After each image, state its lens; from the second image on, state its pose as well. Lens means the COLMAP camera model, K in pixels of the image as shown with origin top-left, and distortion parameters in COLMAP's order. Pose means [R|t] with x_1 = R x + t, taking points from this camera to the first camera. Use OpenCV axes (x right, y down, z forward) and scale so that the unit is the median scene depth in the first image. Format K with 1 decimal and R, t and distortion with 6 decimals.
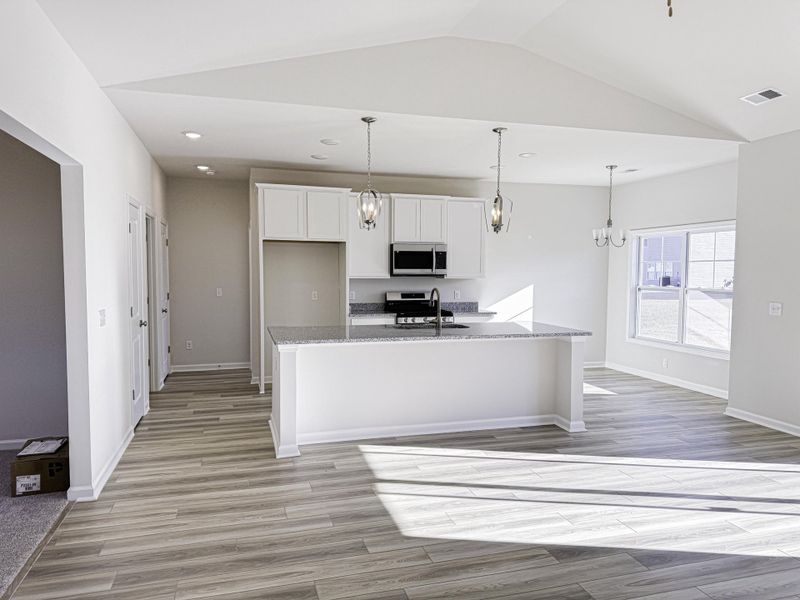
lens RADIAL K [[564.1, 0, 400.0], [0, 564.1, 300.0], [0, 0, 1]] dist [0.116306, -0.148414]
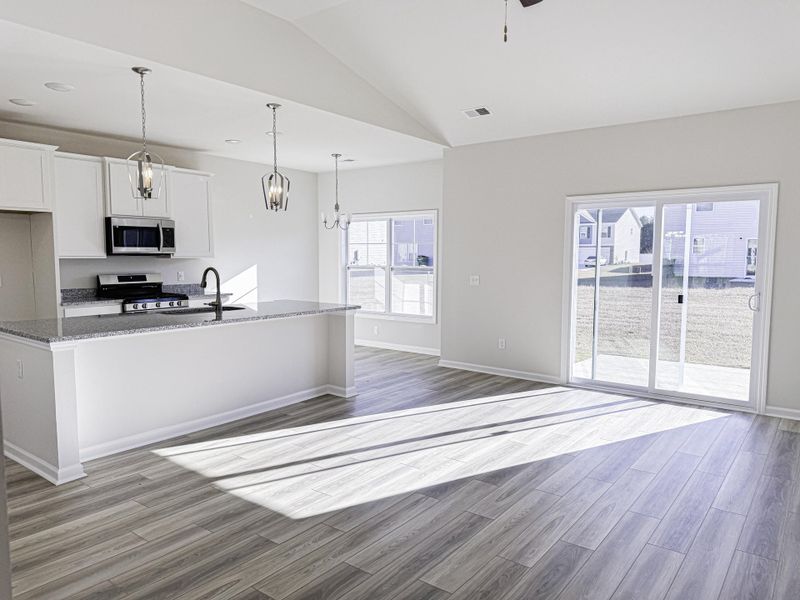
lens RADIAL K [[564.1, 0, 400.0], [0, 564.1, 300.0], [0, 0, 1]] dist [0.116306, -0.148414]
pose [[0.807888, -0.049139, 0.587284, -0.248145], [0.030703, 0.998674, 0.041325, 0.002535], [-0.588536, -0.015355, 0.808325, 0.069359]]
